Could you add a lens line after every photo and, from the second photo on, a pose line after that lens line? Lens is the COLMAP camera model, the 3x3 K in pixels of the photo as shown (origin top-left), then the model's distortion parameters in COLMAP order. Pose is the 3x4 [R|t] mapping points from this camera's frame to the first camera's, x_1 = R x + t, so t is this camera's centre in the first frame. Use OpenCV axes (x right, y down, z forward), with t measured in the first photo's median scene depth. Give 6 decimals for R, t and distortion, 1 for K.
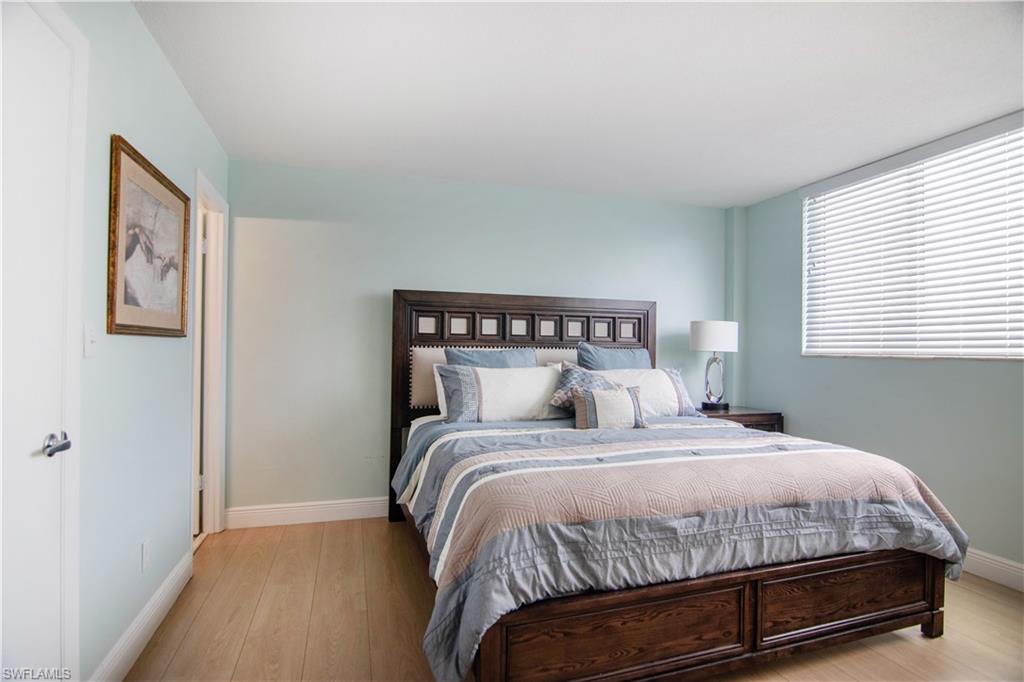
lens RADIAL K [[508.9, 0, 513.4], [0, 508.9, 342.0], [0, 0, 1]] dist [-0.011322, -0.007405]
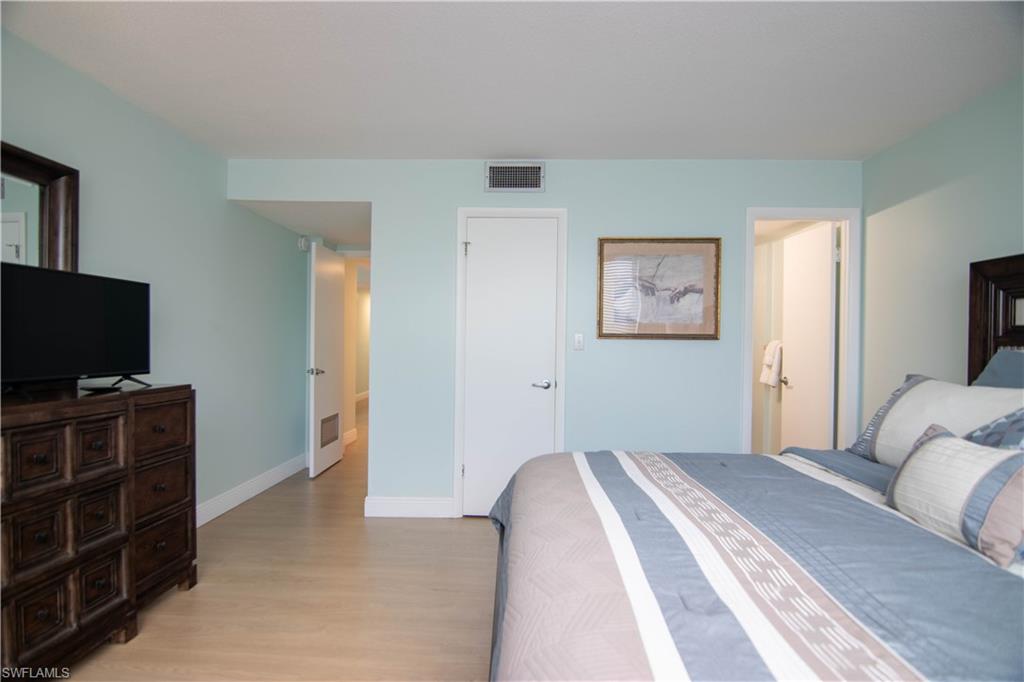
lens RADIAL K [[508.9, 0, 512.7], [0, 508.9, 346.8], [0, 0, 1]] dist [-0.011322, -0.007405]
pose [[-0.325904, -0.012248, -0.945324, 0.814071], [-0.008682, 0.999913, -0.009963, 0.025921], [0.945363, 0.004961, -0.325982, 0.918801]]
